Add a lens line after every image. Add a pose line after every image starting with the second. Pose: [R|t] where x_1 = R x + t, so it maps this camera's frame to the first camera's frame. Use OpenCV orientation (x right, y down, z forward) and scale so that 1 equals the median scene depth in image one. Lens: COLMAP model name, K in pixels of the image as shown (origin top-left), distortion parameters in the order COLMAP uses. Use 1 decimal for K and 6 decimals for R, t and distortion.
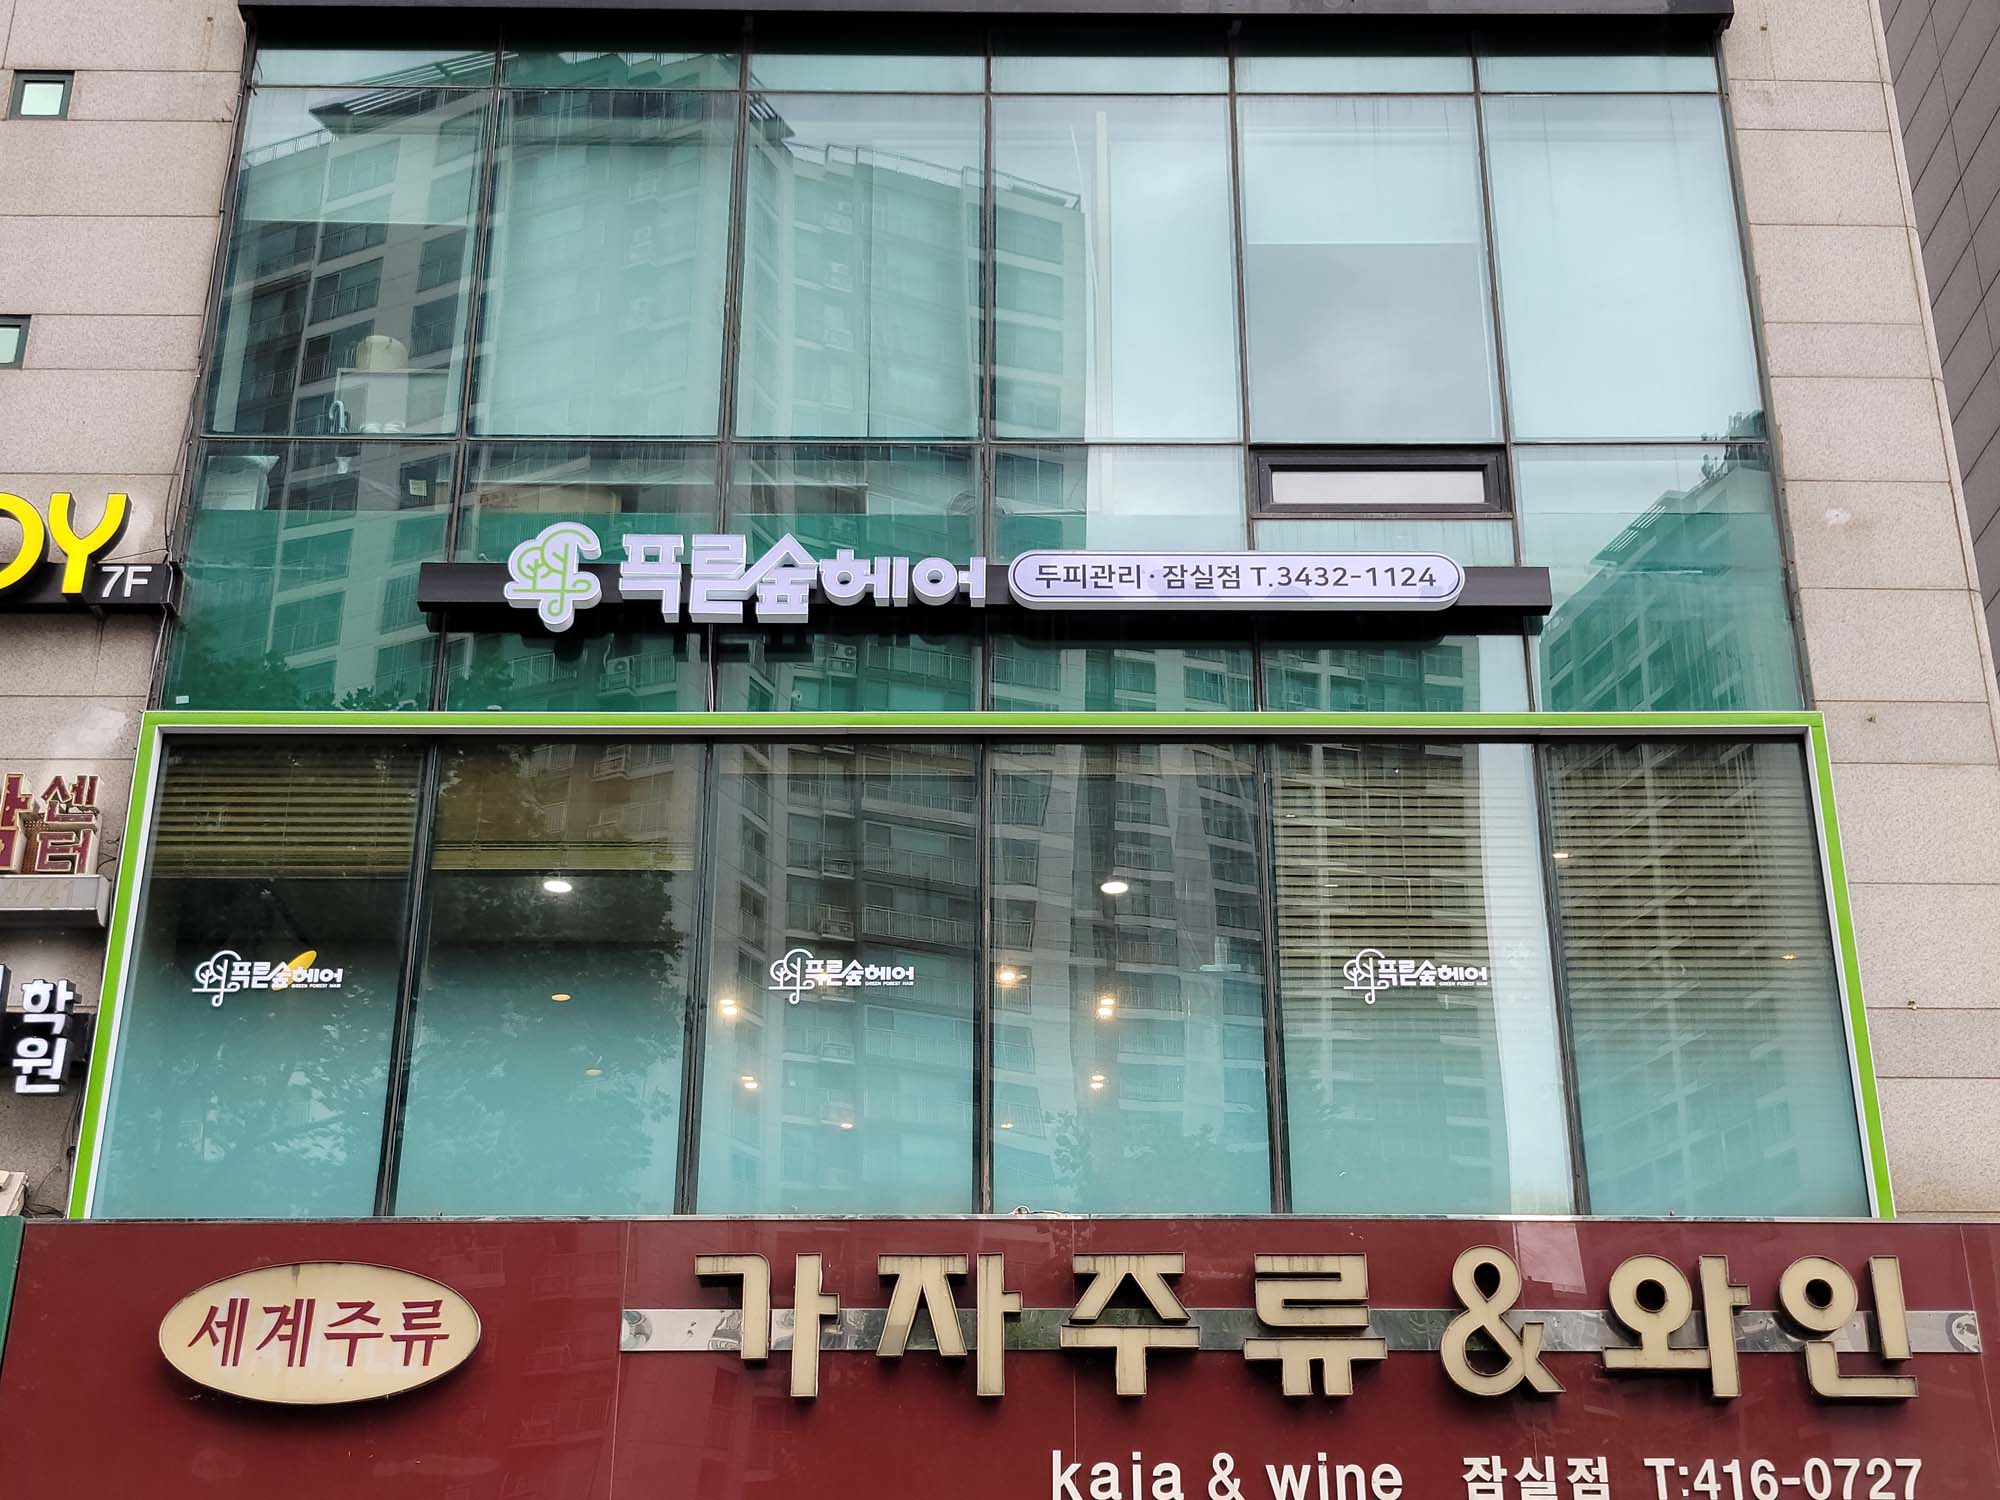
lens RADIAL K [[2601.7, 0, 967.6], [0, 2601.7, 756.8], [0, 0, 1]] dist [0.107196, -0.292895]
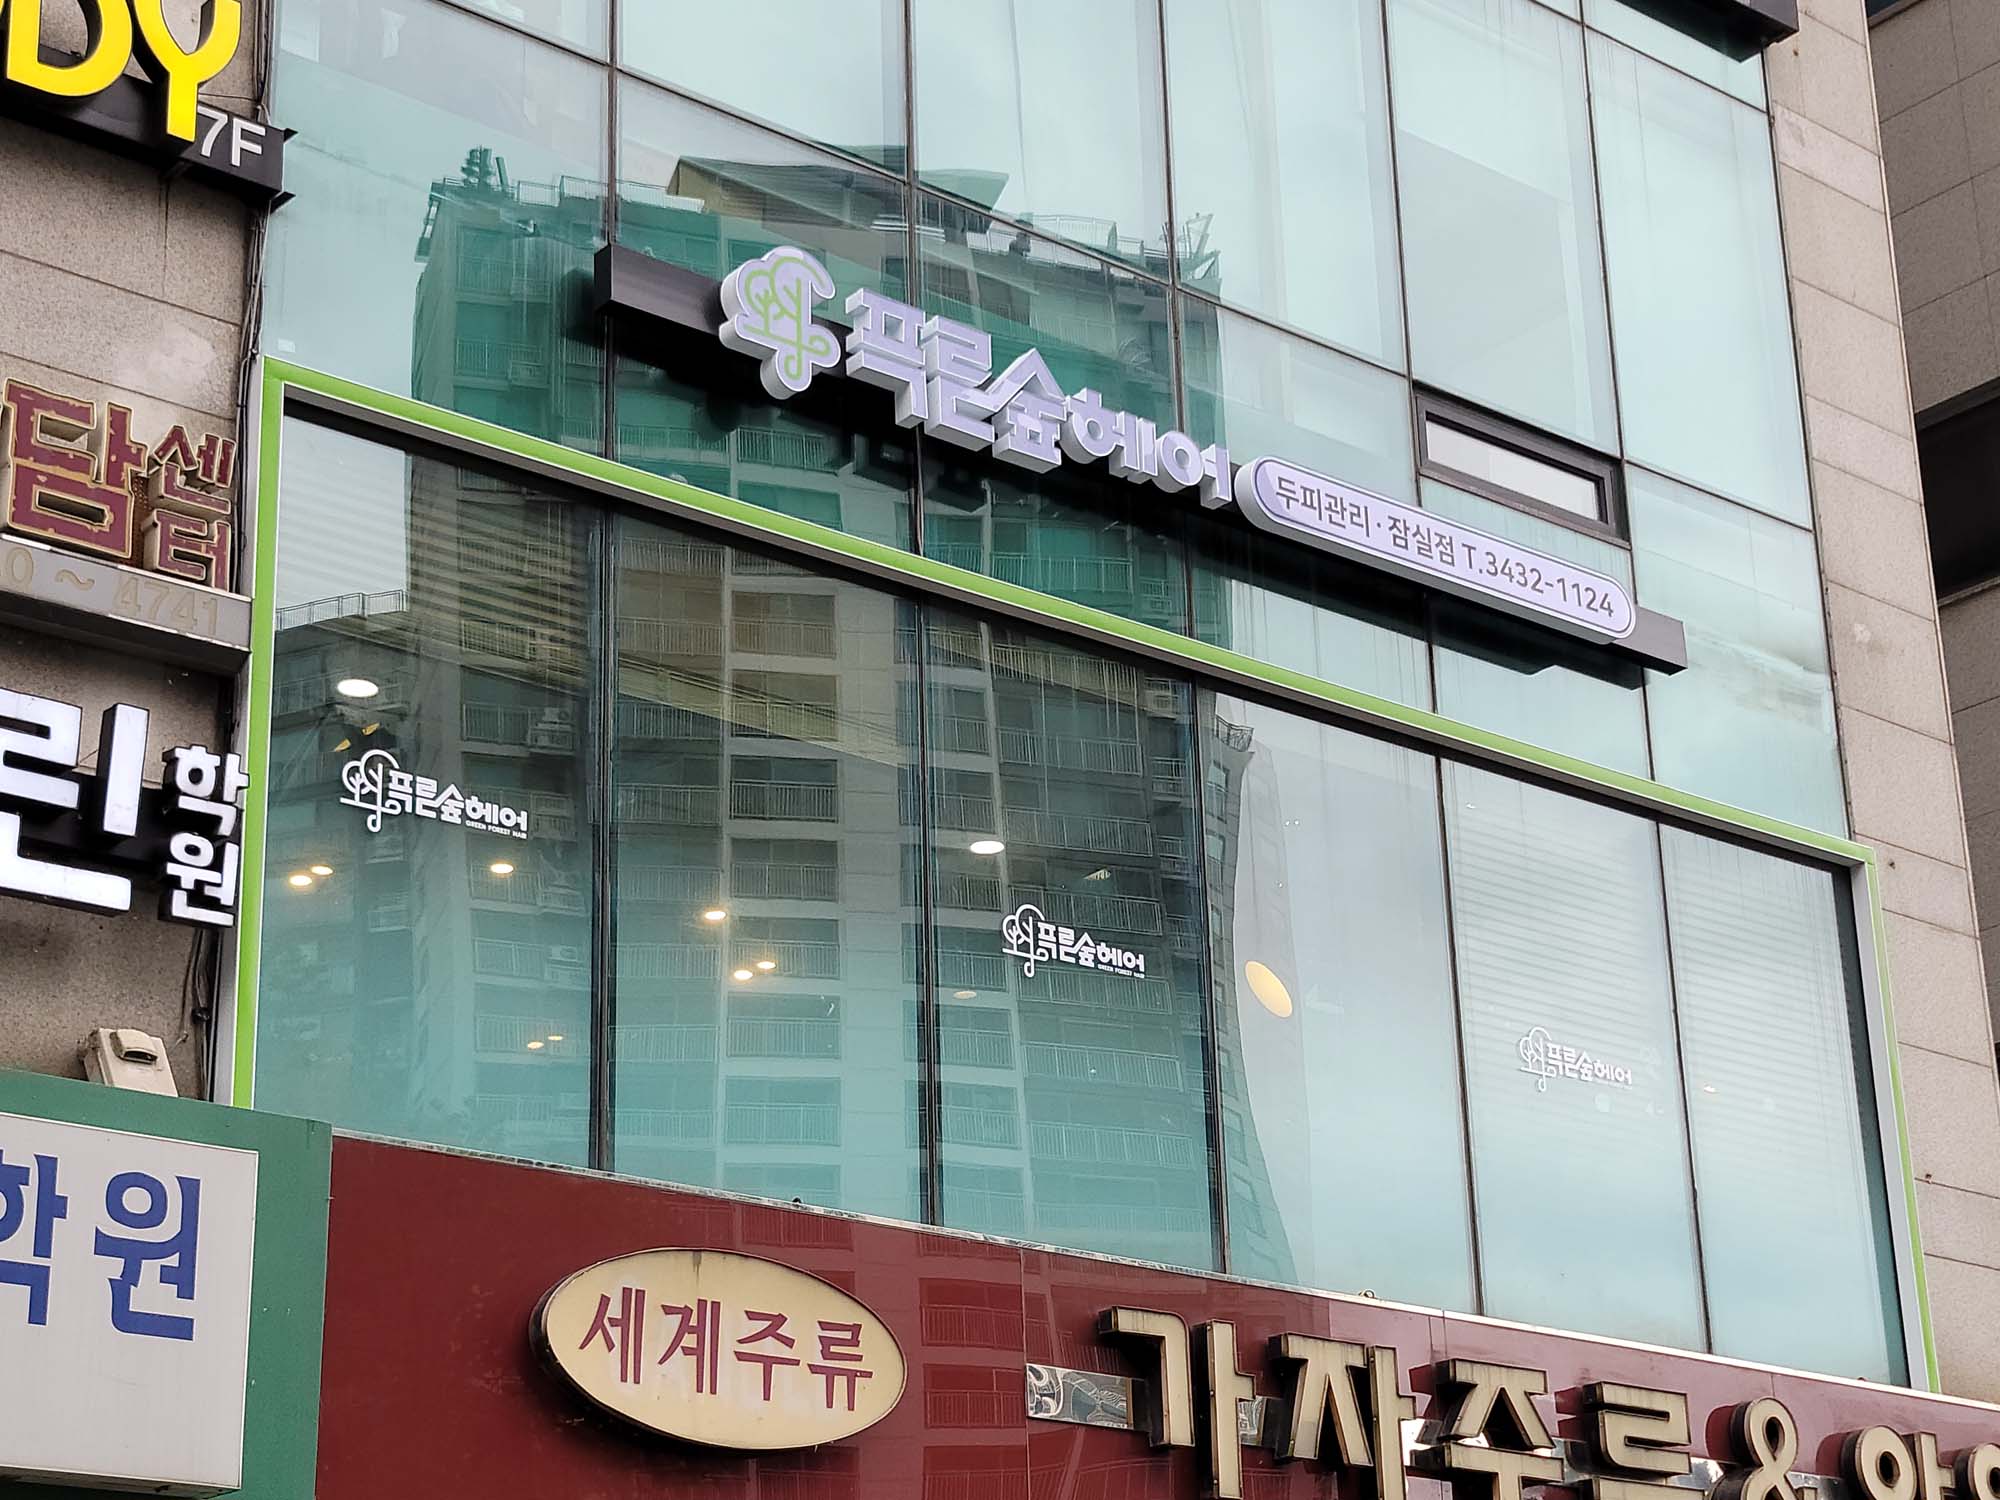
lens RADIAL K [[3740.1, 0, 1000.0], [0, 3740.1, 750.0], [0, 0, 1]] dist [0.066337, -0.302896]
pose [[0.764422, 0.207576, 0.610386, -0.848851], [-0.243994, 0.969477, -0.024126, 0.066009], [-0.596762, -0.130488, 0.791737, 0.160318]]
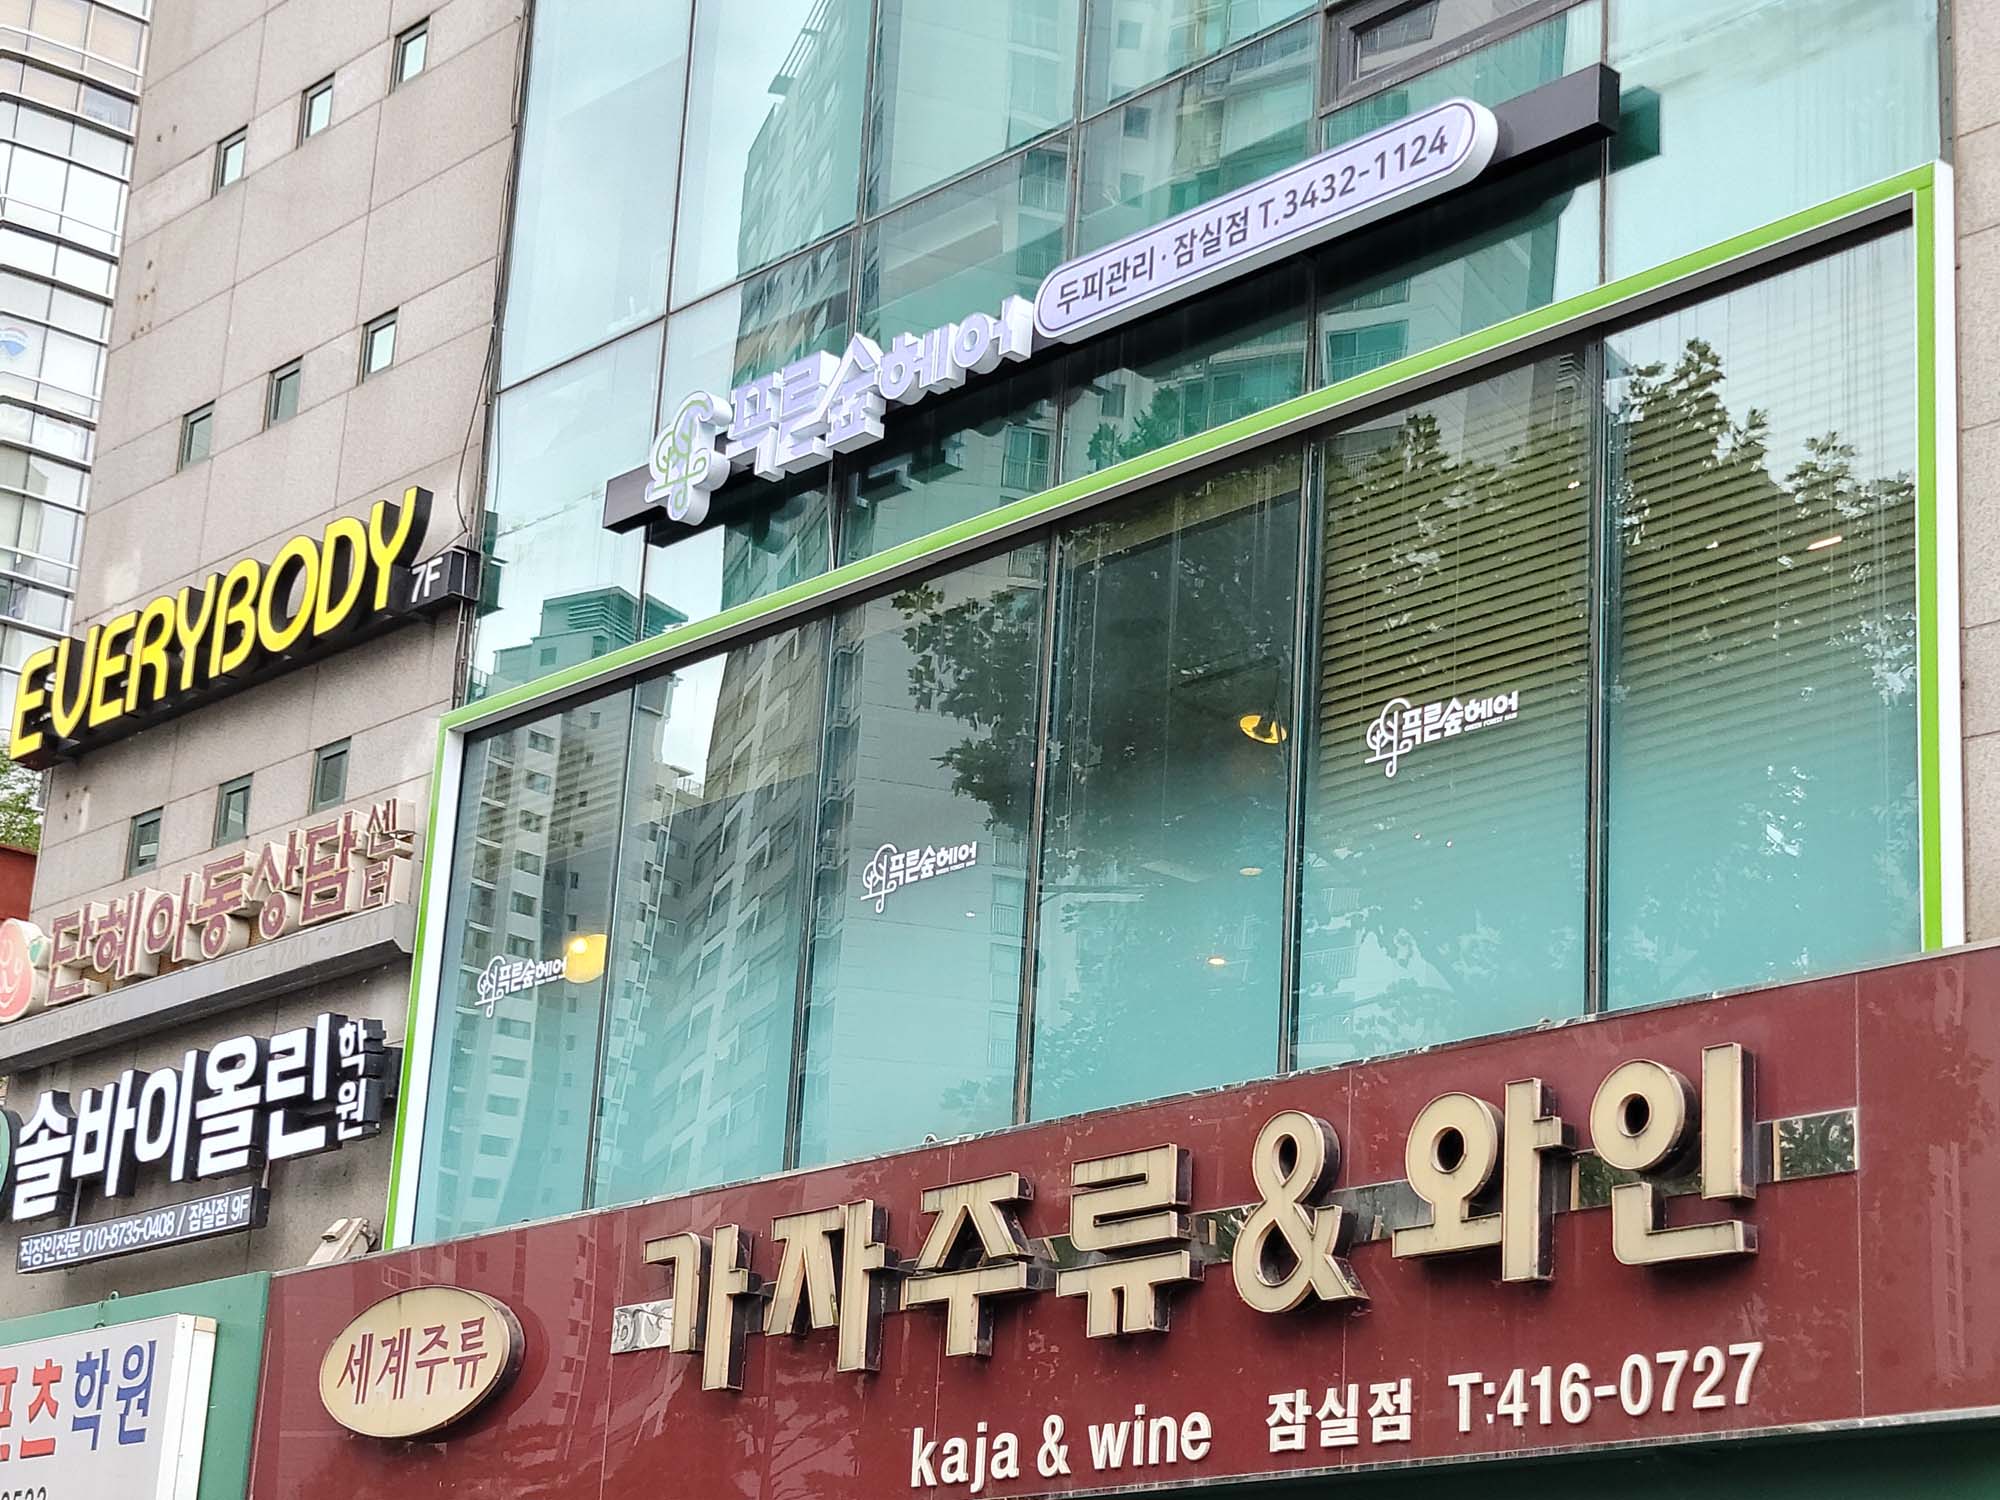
lens RADIAL K [[3740.1, 0, 1000.0], [0, 3740.1, 750.0], [0, 0, 1]] dist [0.066337, -0.302896]
pose [[0.670437, -0.202245, -0.713871, 0.915957], [0.268619, 0.963027, -0.020557, 0.089552], [0.691634, -0.177977, 0.699976, 0.227678]]
